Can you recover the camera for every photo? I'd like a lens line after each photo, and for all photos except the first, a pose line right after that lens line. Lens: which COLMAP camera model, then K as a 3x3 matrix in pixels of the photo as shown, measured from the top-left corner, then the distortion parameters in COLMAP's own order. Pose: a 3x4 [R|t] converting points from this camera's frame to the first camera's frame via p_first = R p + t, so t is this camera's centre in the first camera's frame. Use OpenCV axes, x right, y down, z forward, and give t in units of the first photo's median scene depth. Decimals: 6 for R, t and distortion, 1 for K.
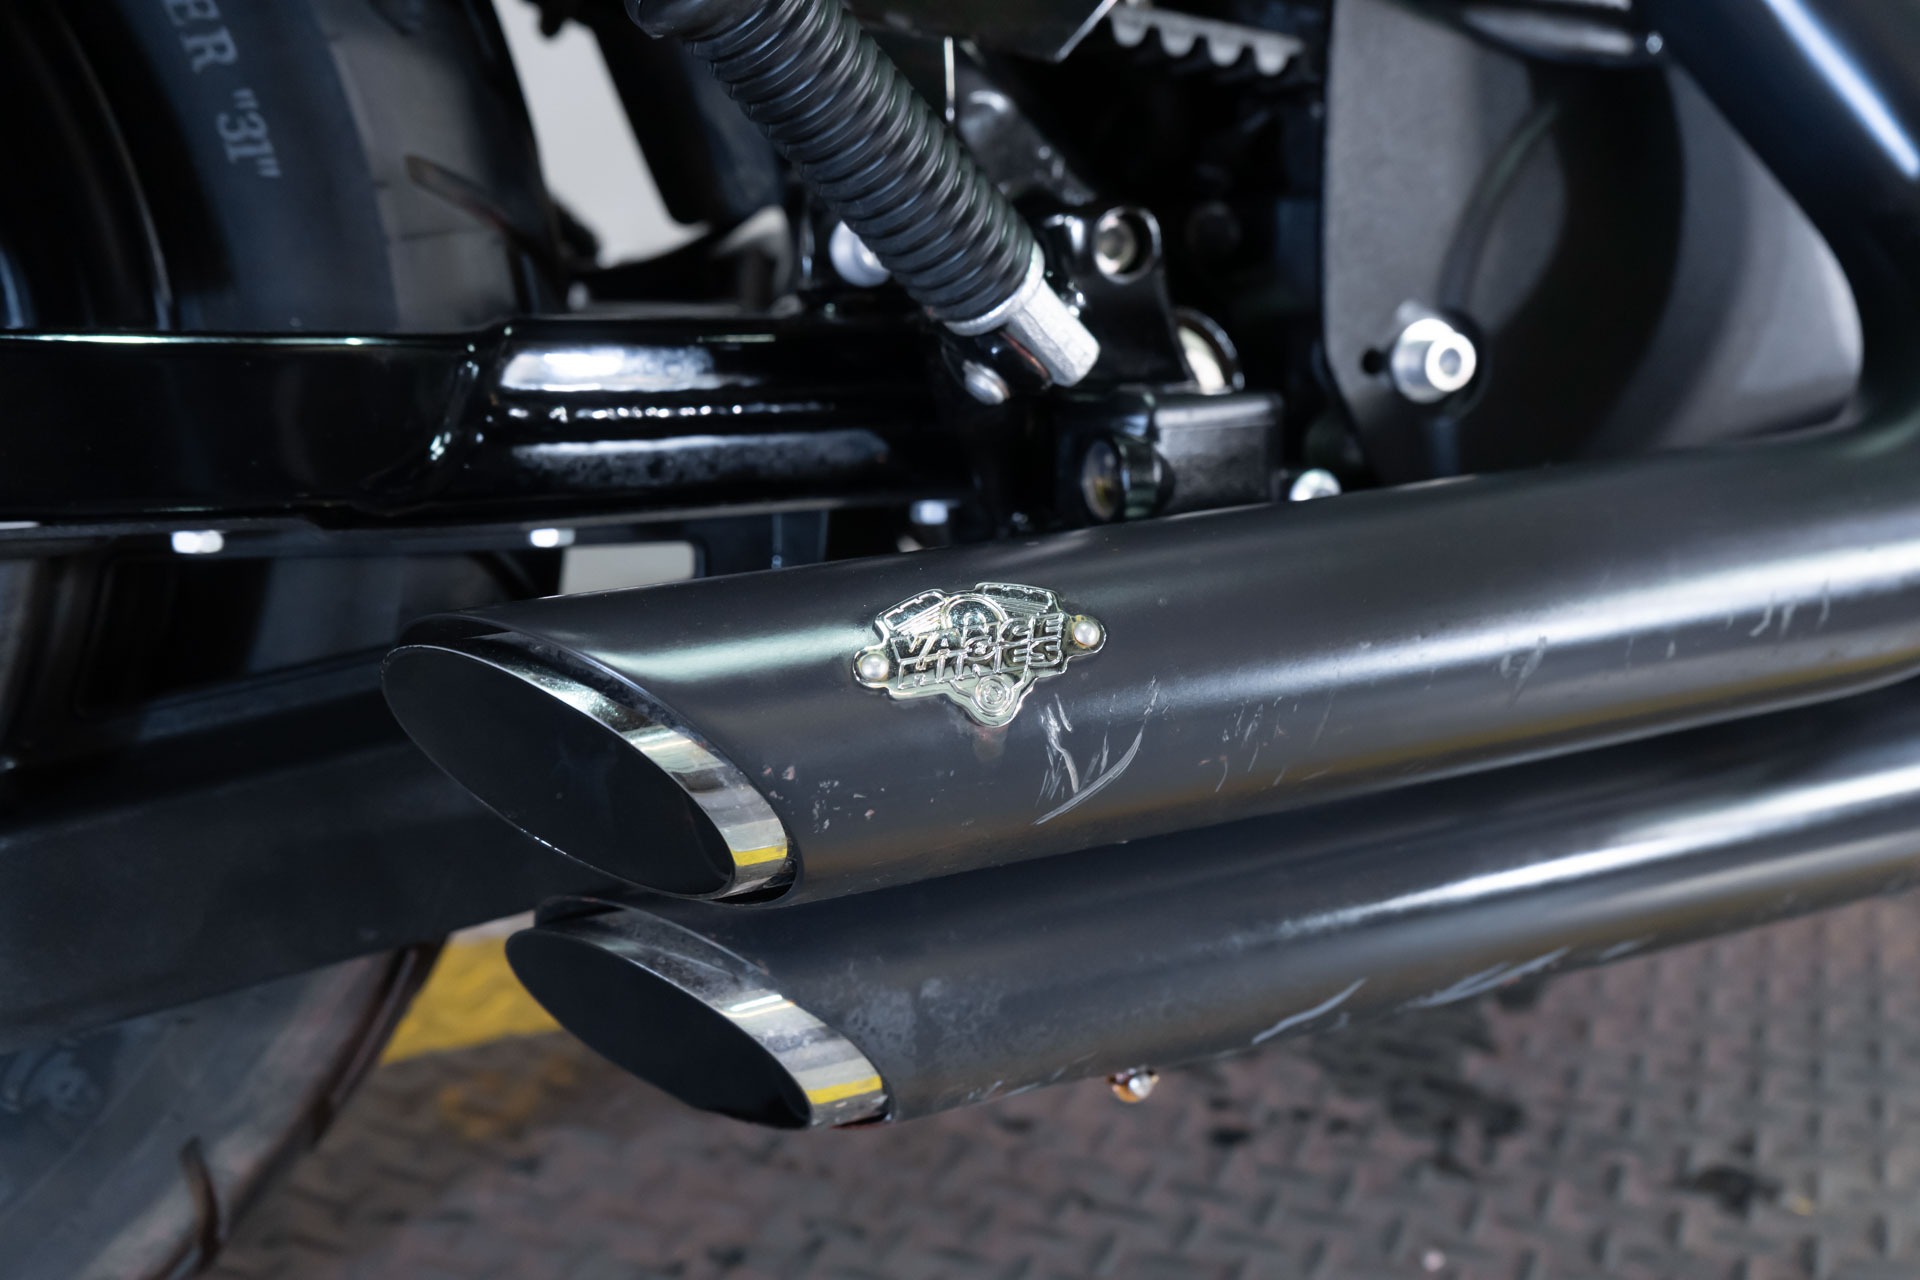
lens RADIAL K [[2019.1, 0, 979.8], [0, 2019.1, 632.6], [0, 0, 1]] dist [0.013660, 0.000000]
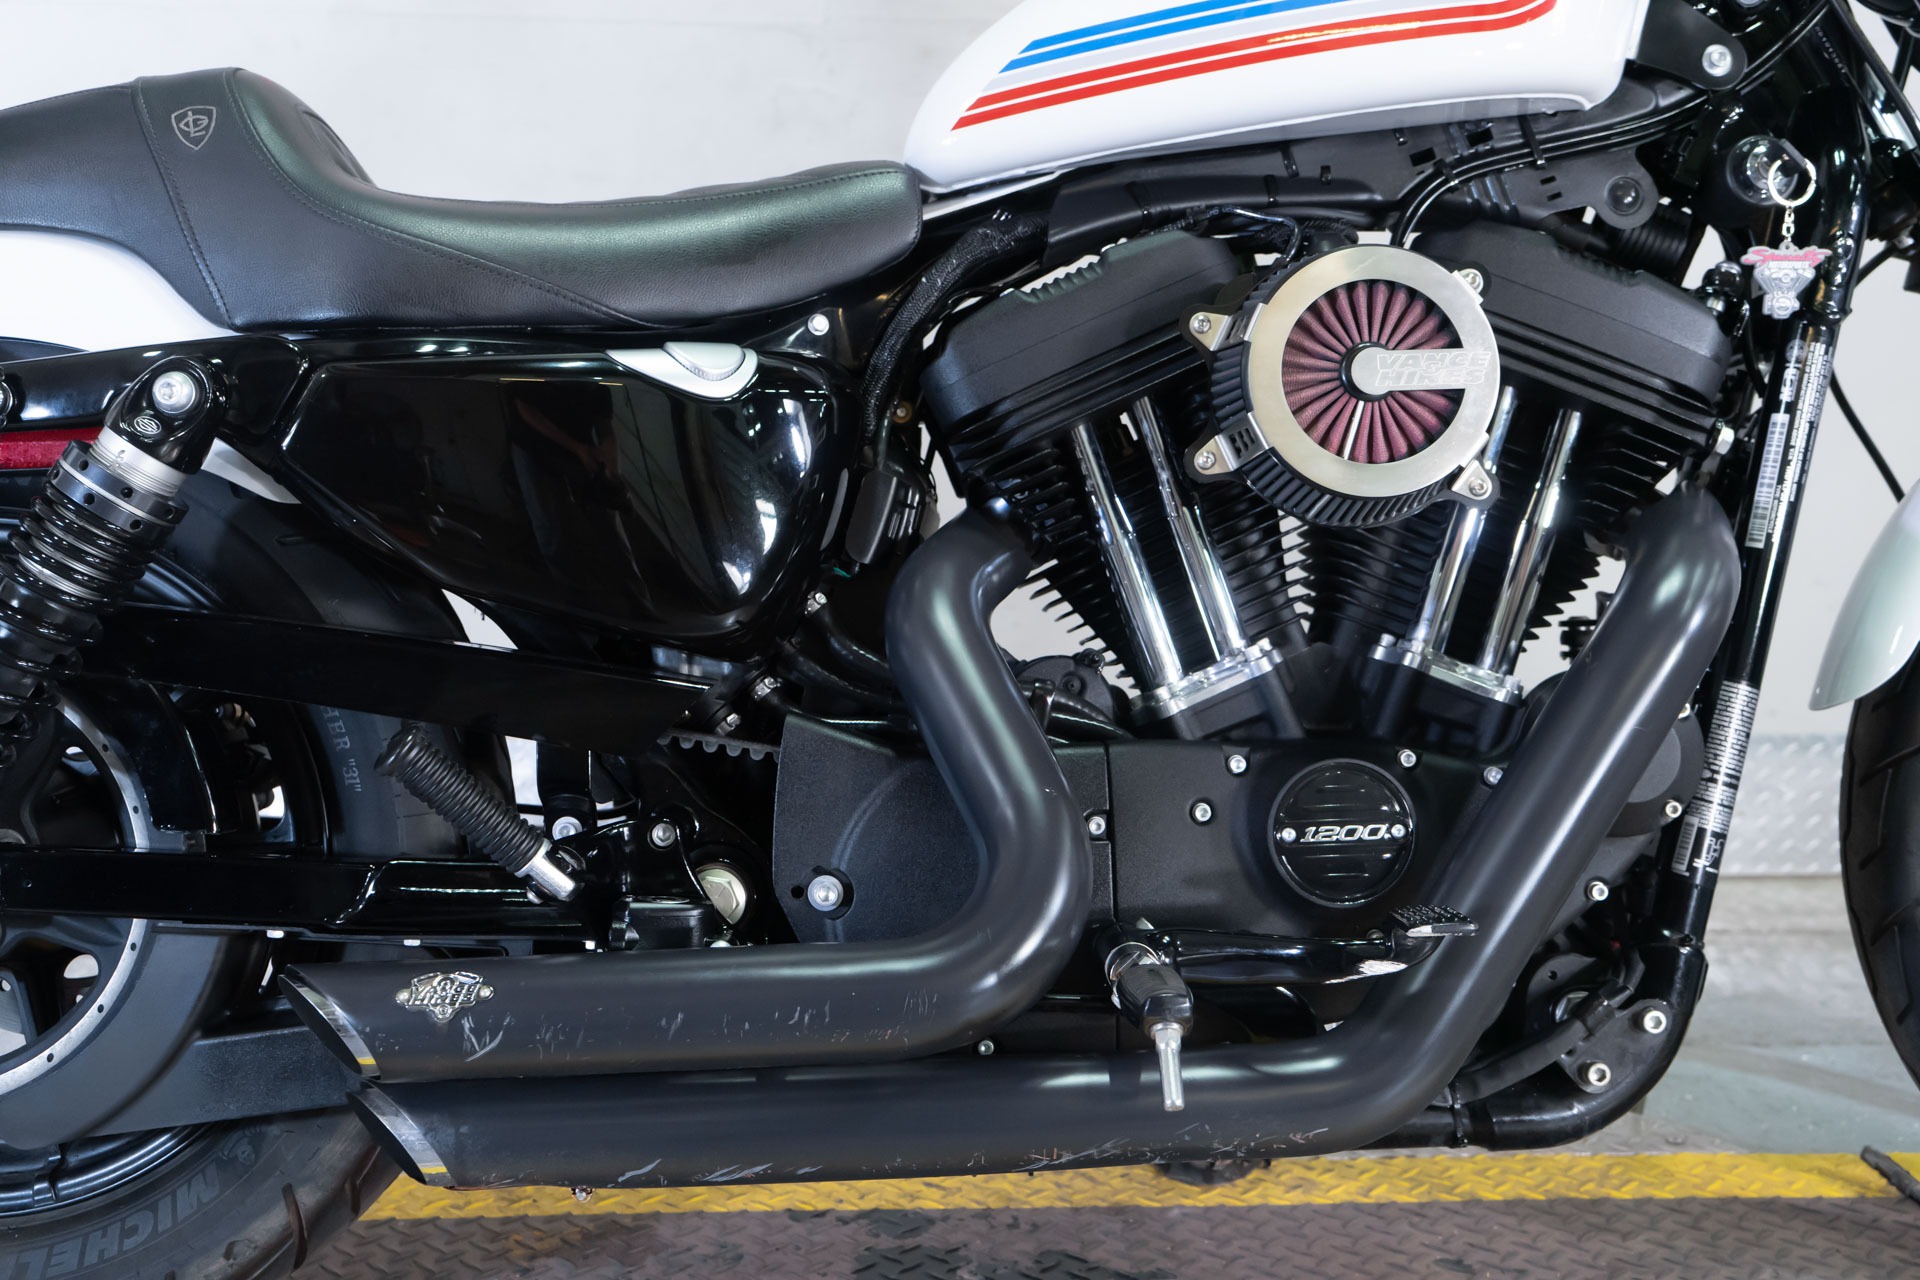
lens RADIAL K [[2019.1, 0, 956.1], [0, 2019.1, 628.7], [0, 0, 1]] dist [0.013660, 0.000000]
pose [[0.924144, 0.021876, -0.381417, 1.329271], [-0.098490, 0.978255, -0.182527, -0.035770], [0.369131, 0.206248, 0.906203, -1.086335]]
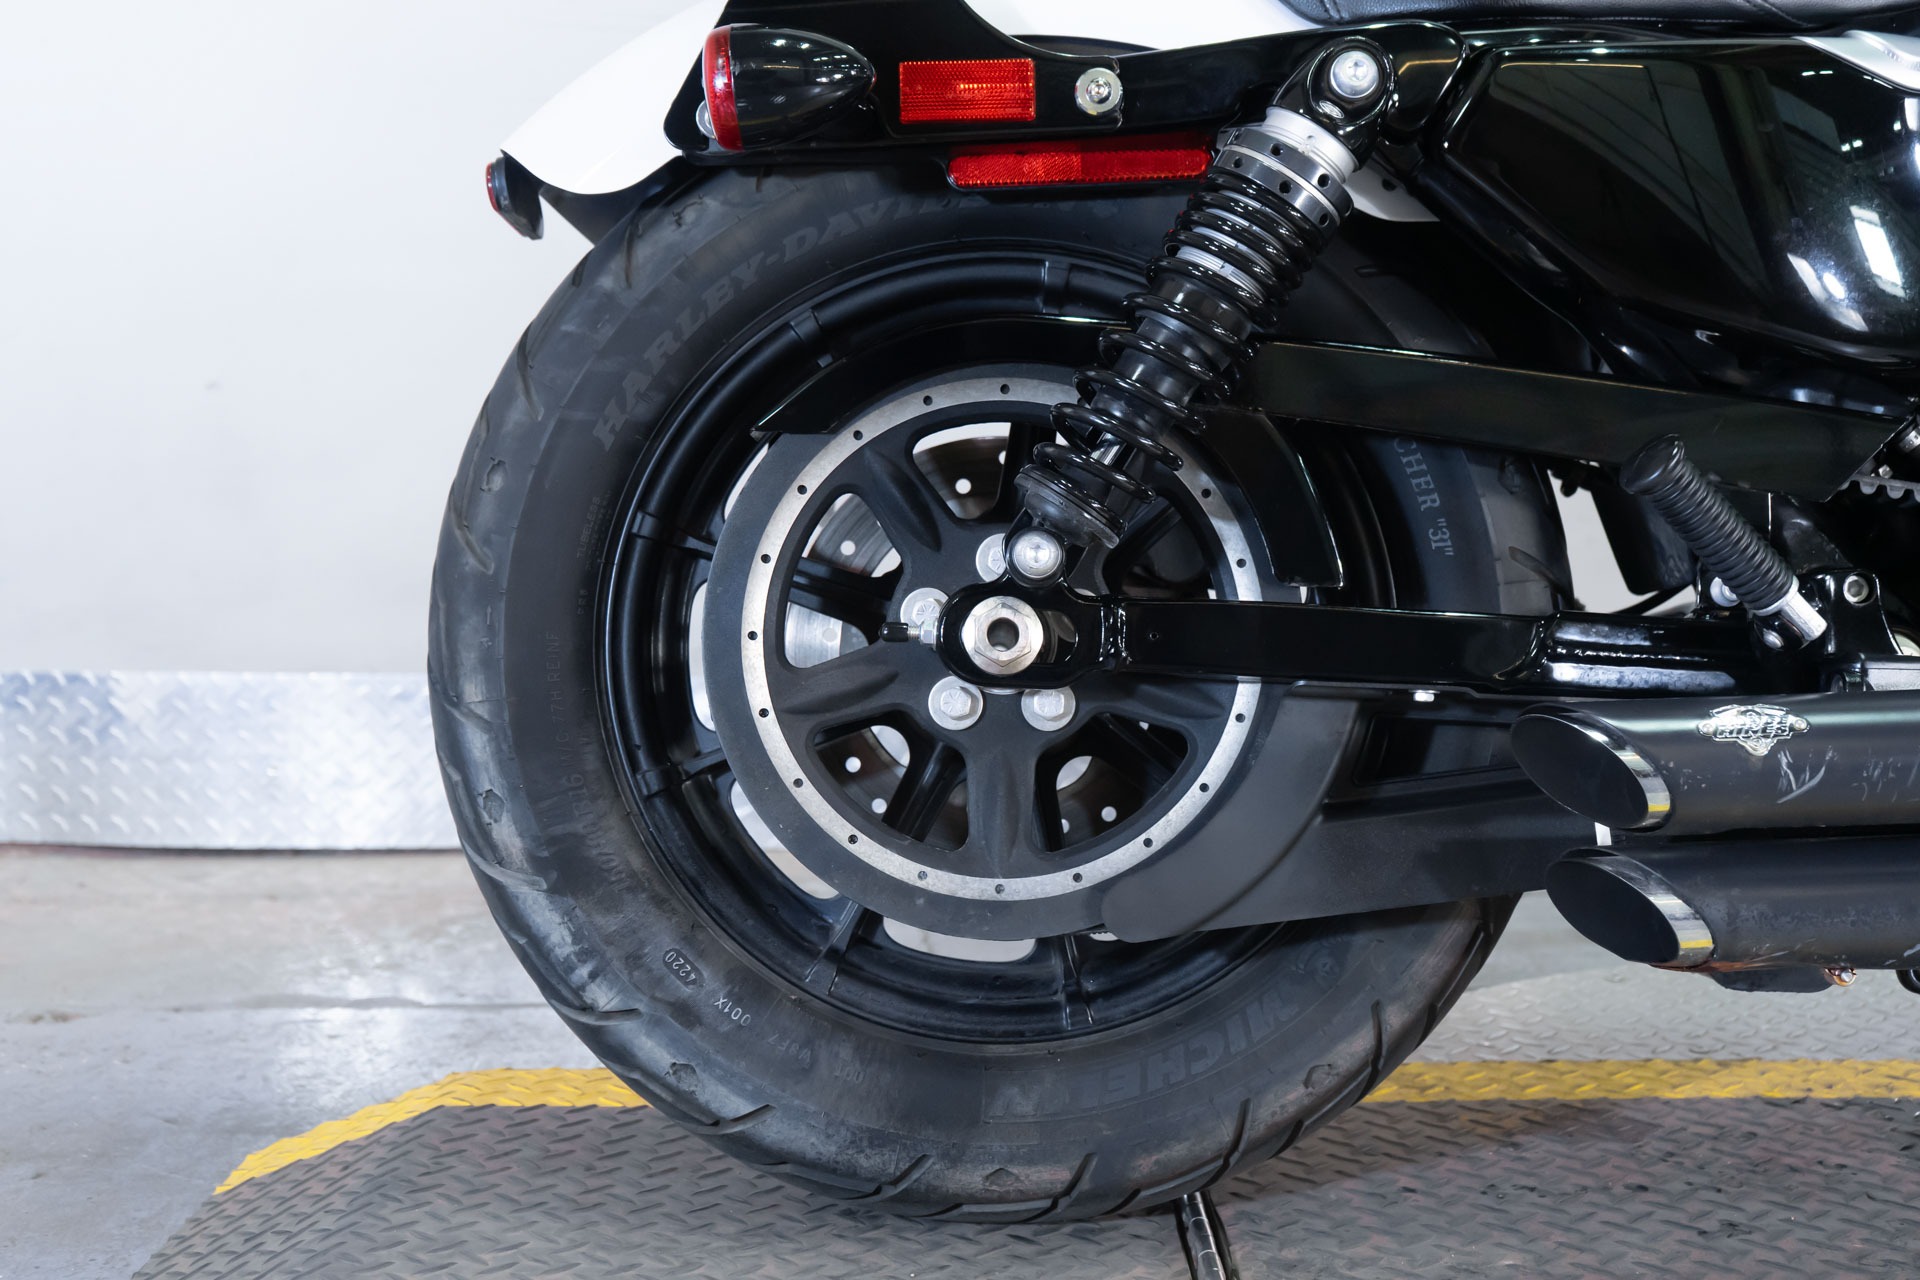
lens RADIAL K [[2388.5, 0, 967.8], [0, 2388.5, 630.8], [0, 0, 1]] dist [0.024223, 0.000000]
pose [[0.916166, 0.012724, -0.400598, 0.225701], [-0.102847, 0.973493, -0.204288, 0.457254], [0.387380, 0.228362, 0.893189, -1.571890]]
